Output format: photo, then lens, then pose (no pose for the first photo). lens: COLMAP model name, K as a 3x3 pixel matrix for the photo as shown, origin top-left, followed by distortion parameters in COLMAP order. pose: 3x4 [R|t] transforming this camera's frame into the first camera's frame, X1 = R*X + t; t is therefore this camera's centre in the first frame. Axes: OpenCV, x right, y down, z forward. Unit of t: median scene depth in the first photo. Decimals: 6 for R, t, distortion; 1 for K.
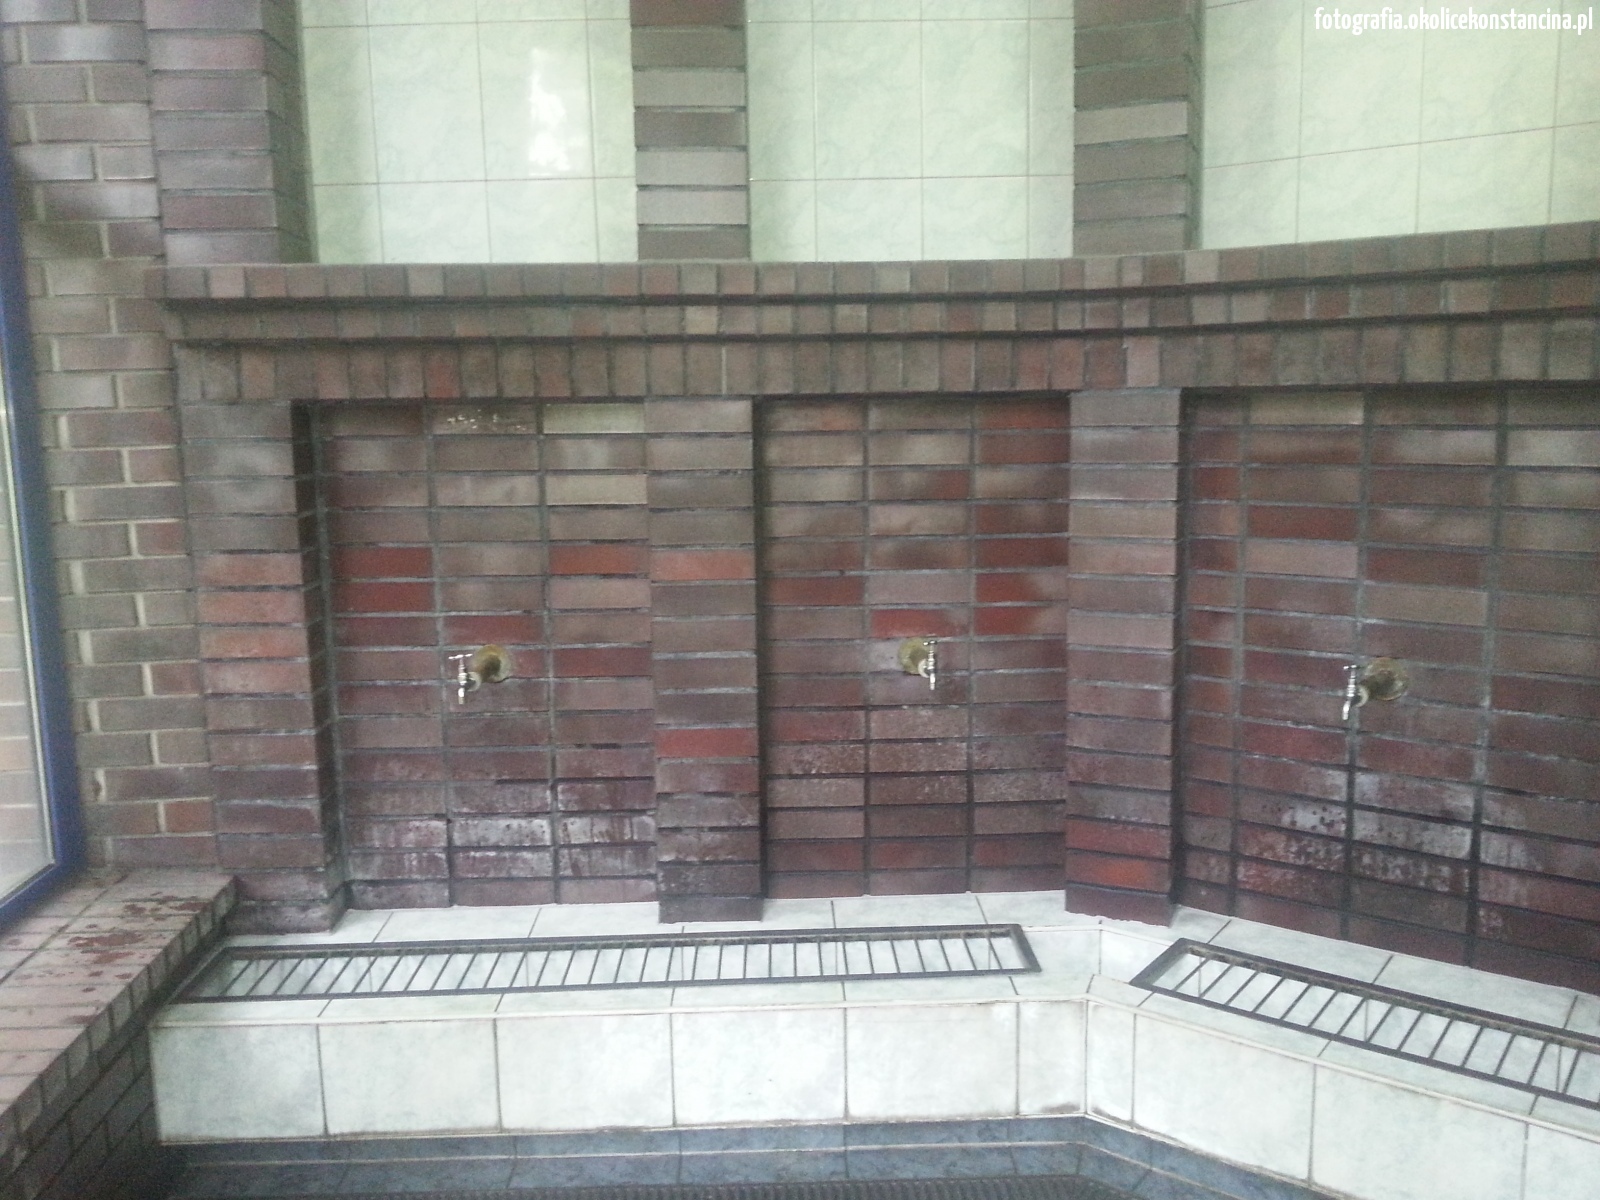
lens RADIAL K [[1321.8, 0, 801.0], [0, 1321.8, 607.3], [0, 0, 1]] dist [0.020950, -0.078629]
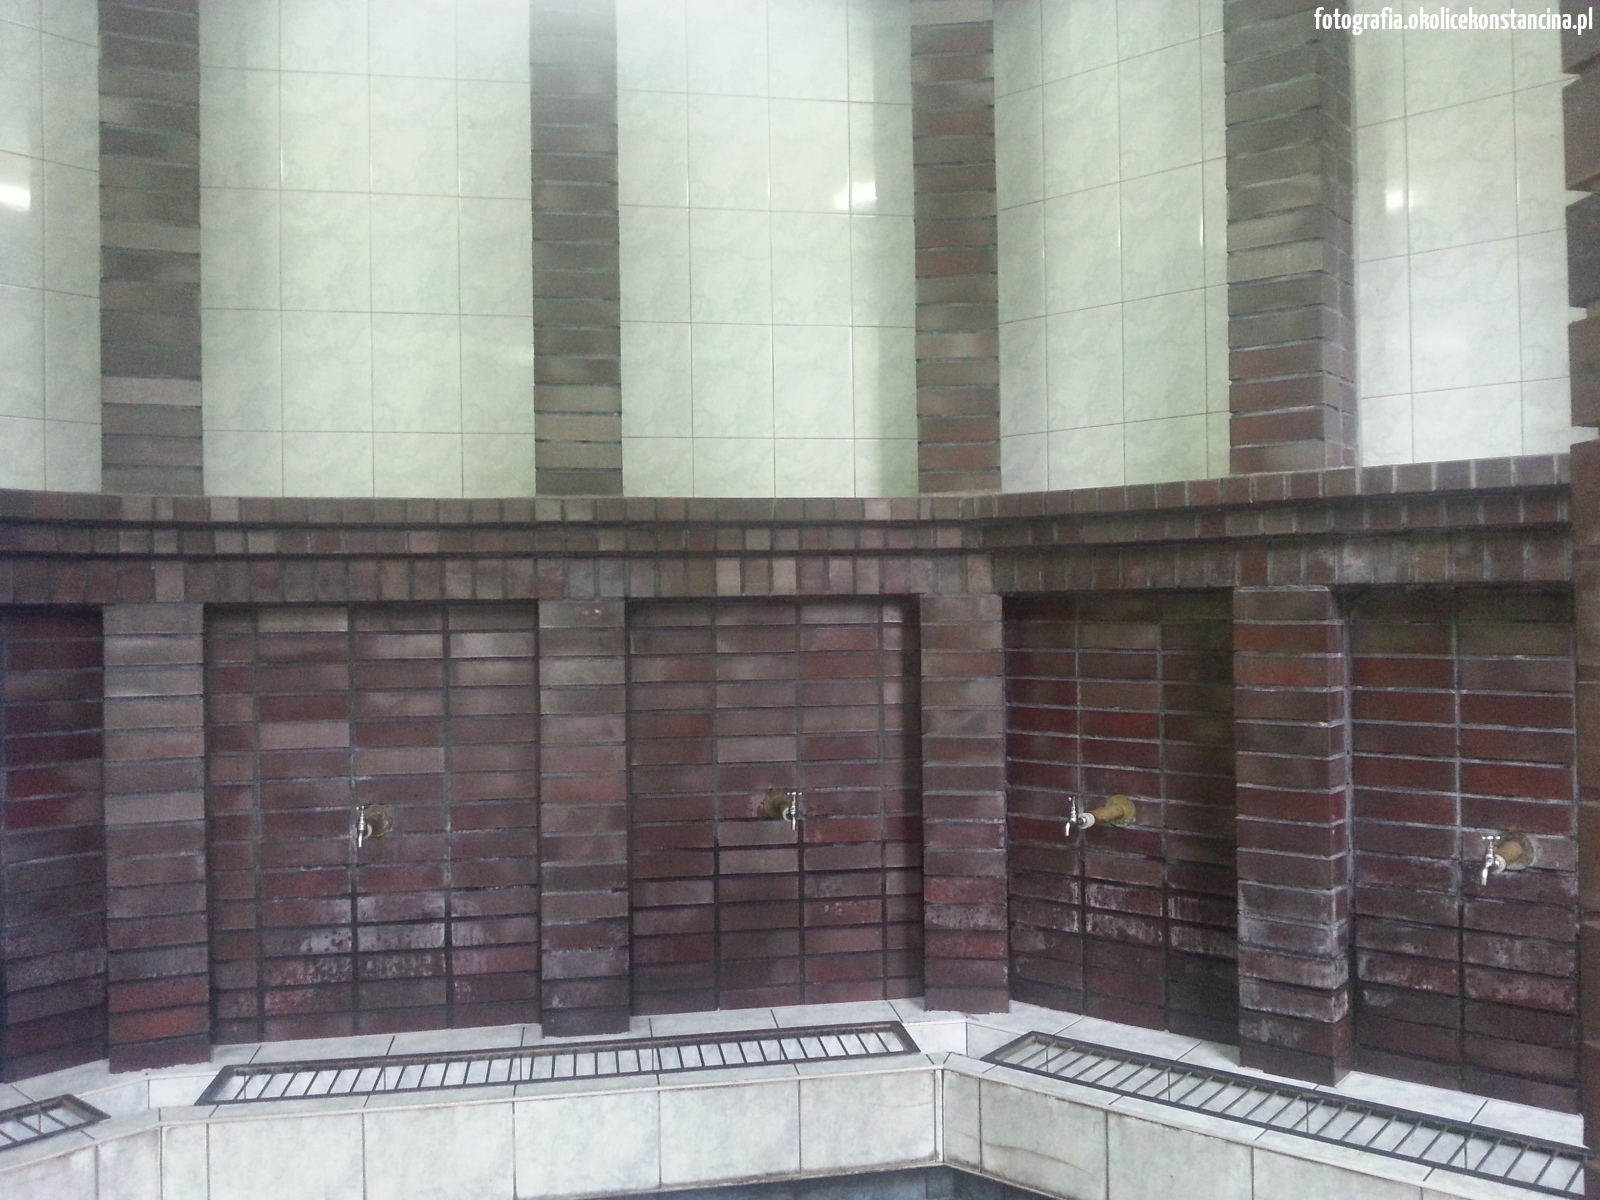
lens RADIAL K [[1321.8, 0, 800.9], [0, 1321.8, 598.7], [0, 0, 1]] dist [0.020950, -0.078629]
pose [[0.686281, 0.018447, 0.727102, -0.231642], [0.113205, 0.984786, -0.131835, 0.056950], [-0.718472, 0.172788, 0.673752, -0.236348]]
